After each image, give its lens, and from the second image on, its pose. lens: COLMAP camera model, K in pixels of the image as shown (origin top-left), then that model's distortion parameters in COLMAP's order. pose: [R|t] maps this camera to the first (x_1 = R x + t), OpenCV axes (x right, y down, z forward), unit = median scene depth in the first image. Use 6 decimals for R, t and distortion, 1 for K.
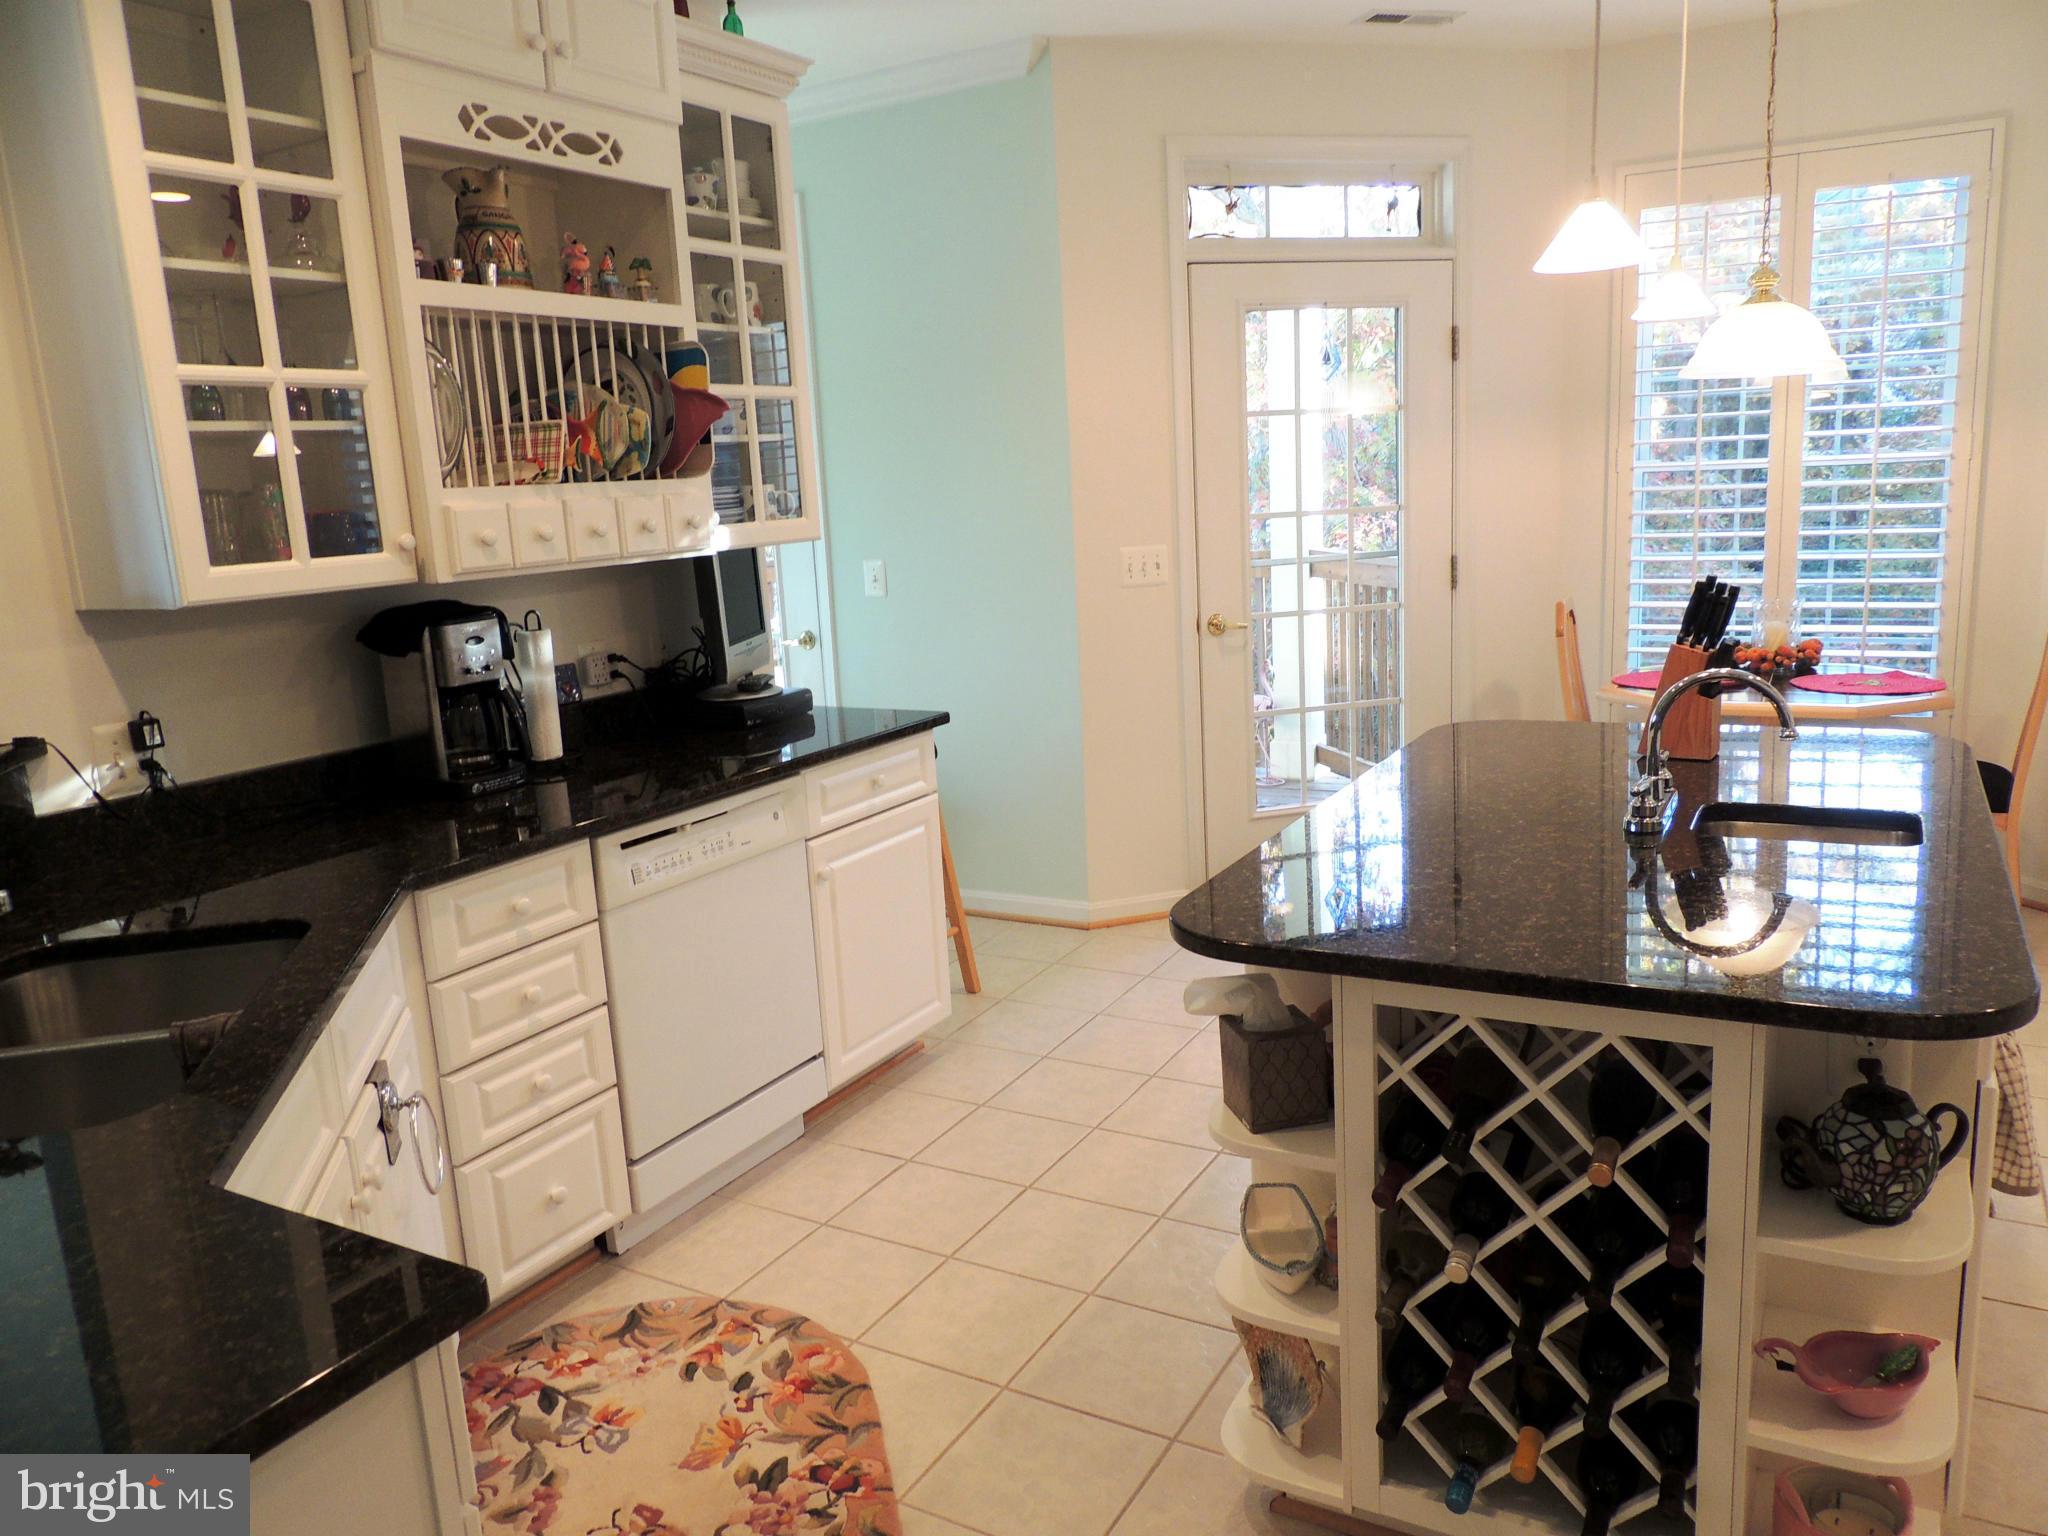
lens RADIAL K [[1430.5, 0, 1024.0], [0, 1430.5, 768.0], [0, 0, 1]] dist [-0.028462, 0.002925]
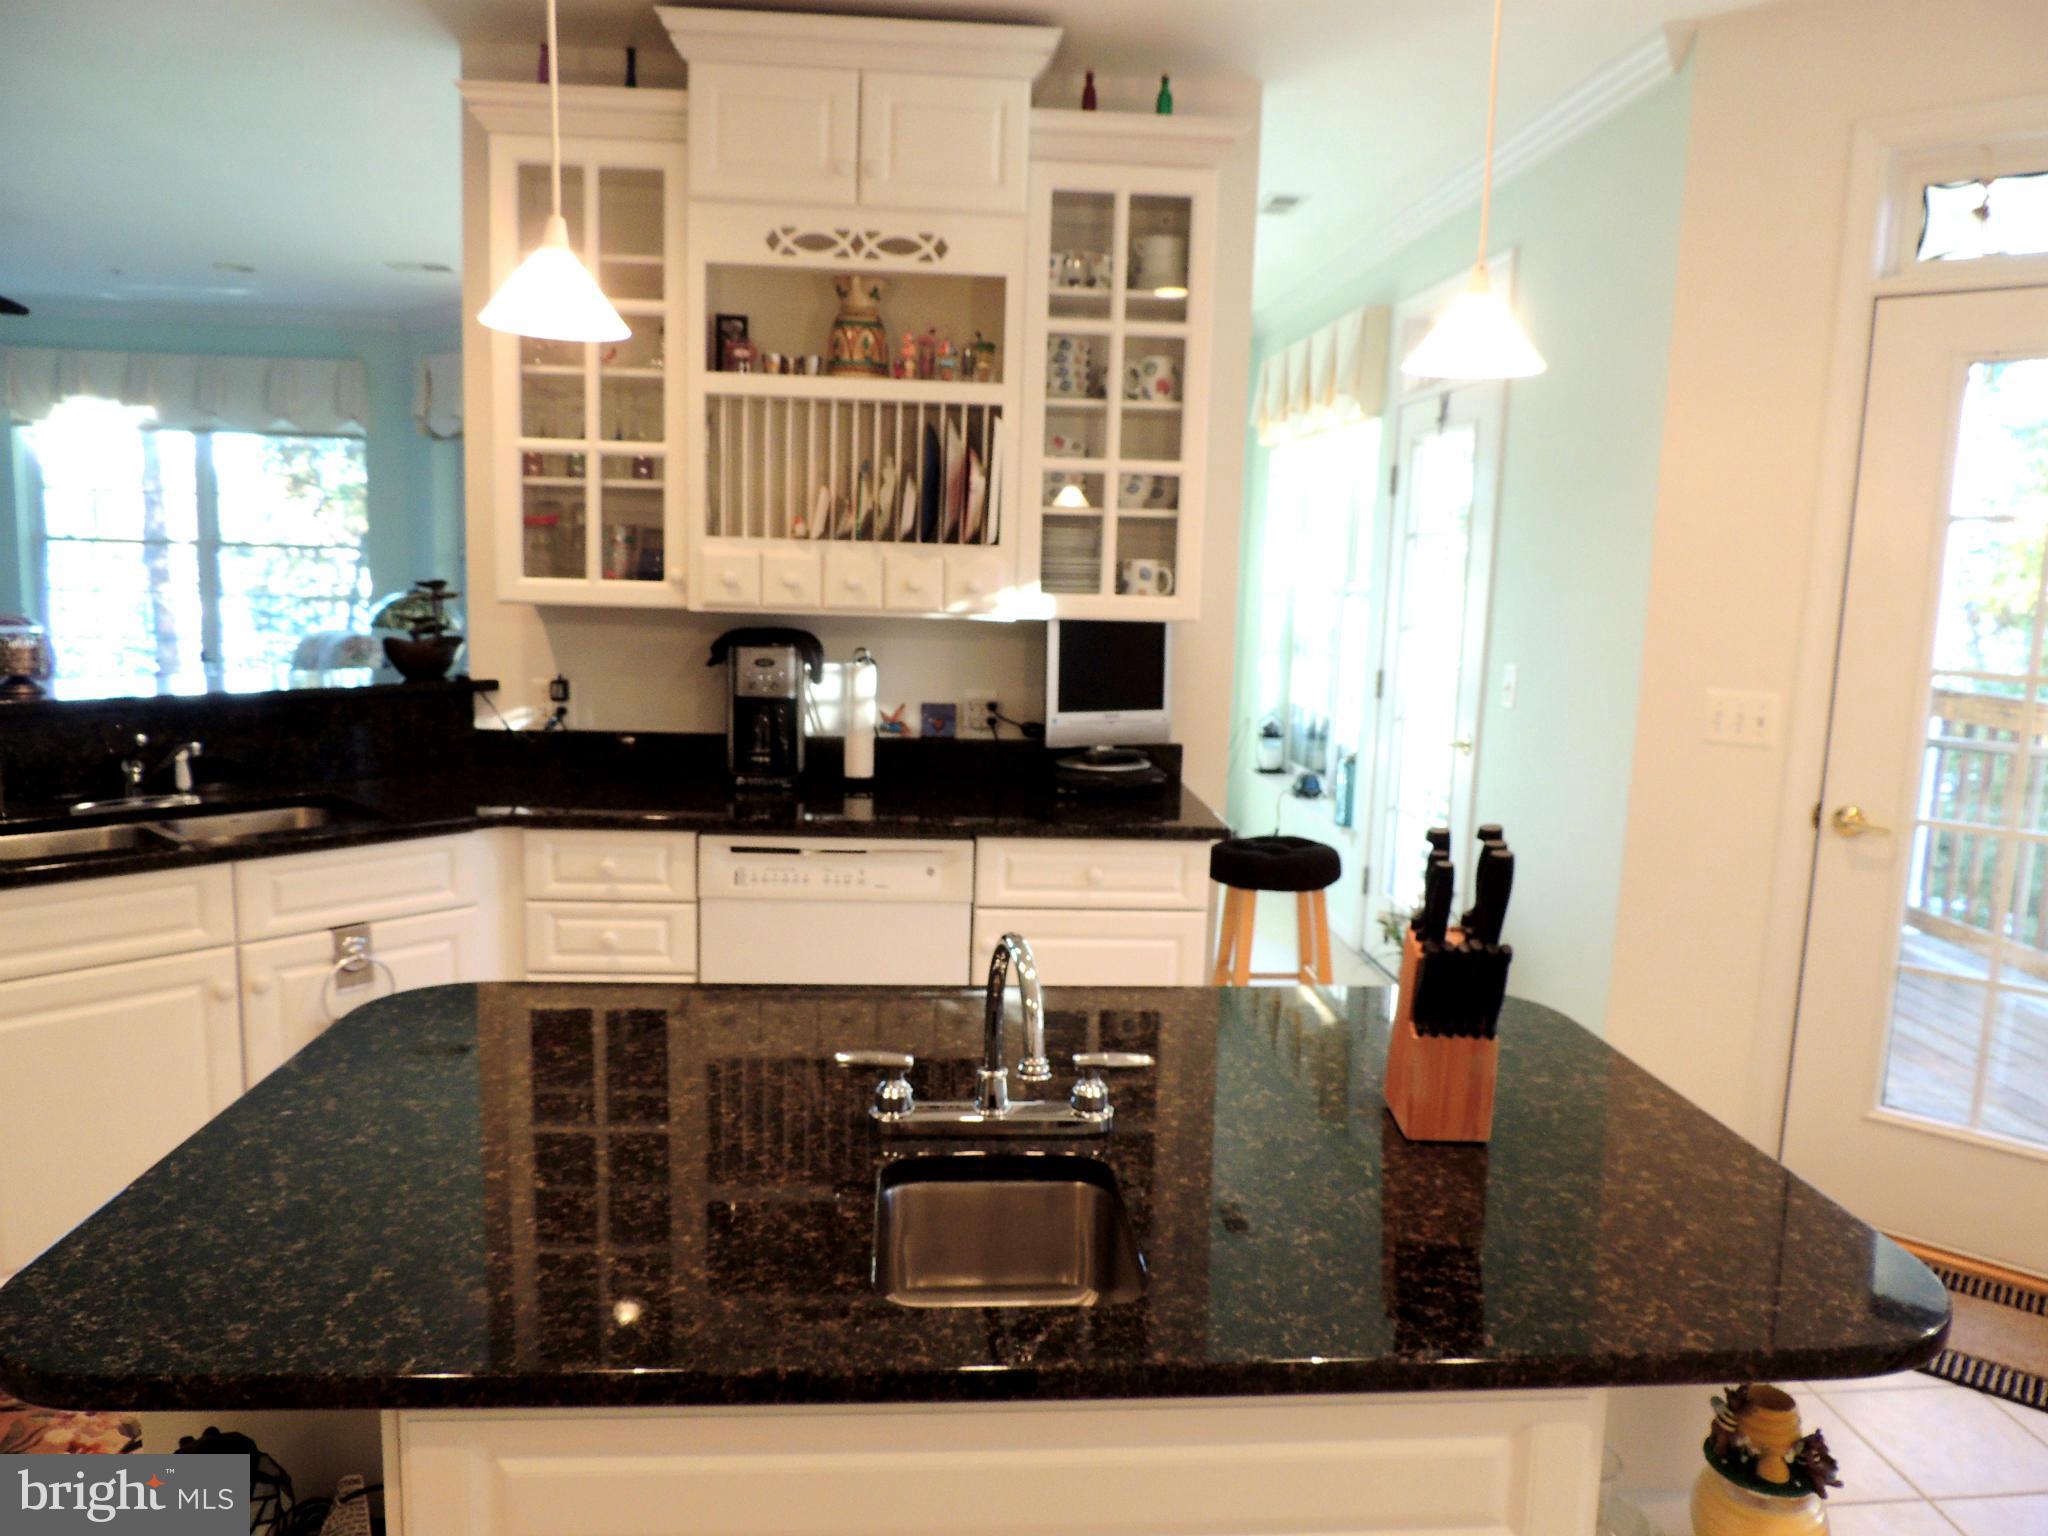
lens RADIAL K [[1430.5, 0, 1024.0], [0, 1430.5, 768.0], [0, 0, 1]] dist [-0.028462, 0.002925]
pose [[0.568187, 0.187305, -0.801299, 0.752500], [-0.224821, 0.972039, 0.067799, -0.138108], [0.791593, 0.141626, 0.594410, 0.473380]]
